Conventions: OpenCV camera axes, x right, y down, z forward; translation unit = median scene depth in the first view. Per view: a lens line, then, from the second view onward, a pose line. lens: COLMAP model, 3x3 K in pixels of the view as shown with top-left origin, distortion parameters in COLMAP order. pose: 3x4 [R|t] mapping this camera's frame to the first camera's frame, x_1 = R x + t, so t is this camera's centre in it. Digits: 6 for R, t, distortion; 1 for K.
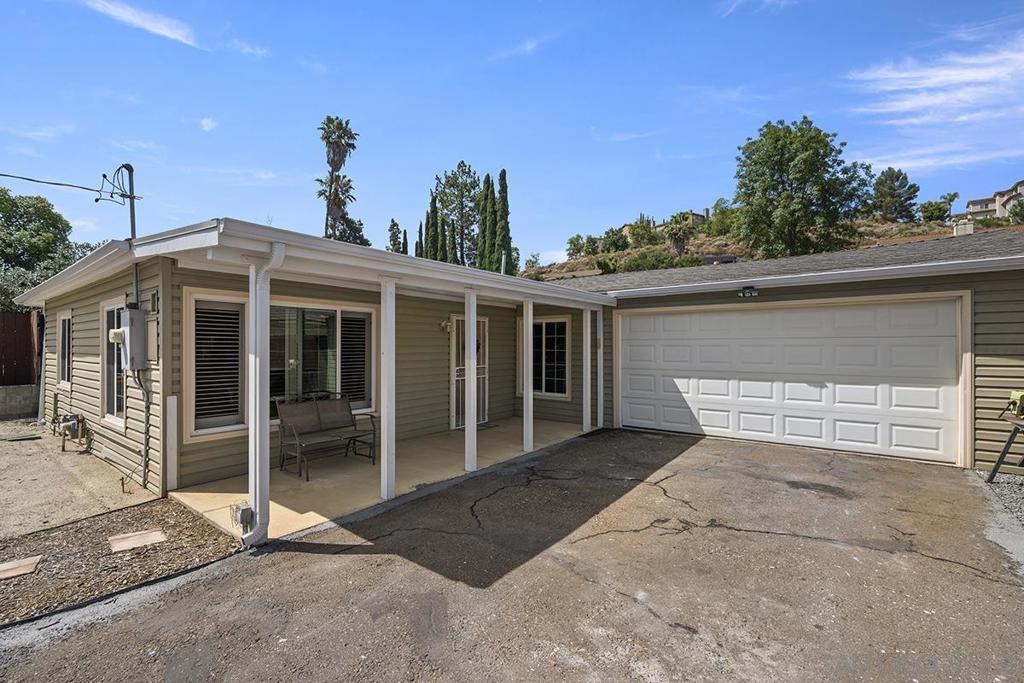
lens RADIAL K [[446.0, 0, 512.3], [0, 446.0, 344.8], [0, 0, 1]] dist [-0.000707, 0.001814]
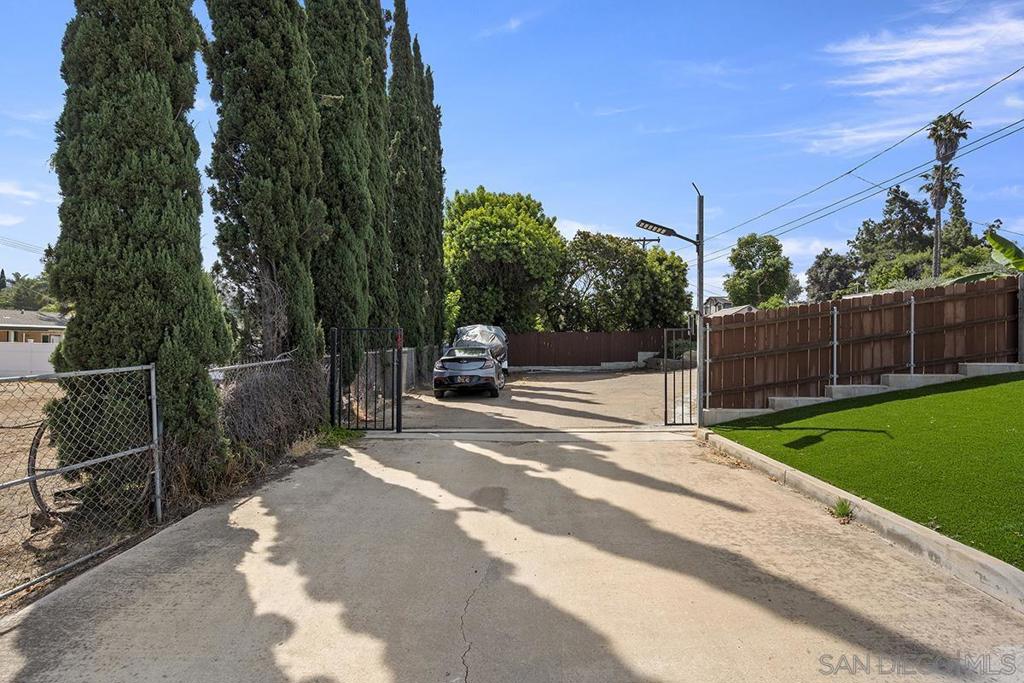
lens RADIAL K [[505.5, 0, 512.5], [0, 505.5, 343.2], [0, 0, 1]] dist [0.008858, -0.001908]
pose [[0.672024, 0.004291, -0.740517, -0.185297], [-0.000030, 0.999983, 0.005767, 0.037897], [0.740529, -0.003854, 0.672013, -0.602136]]
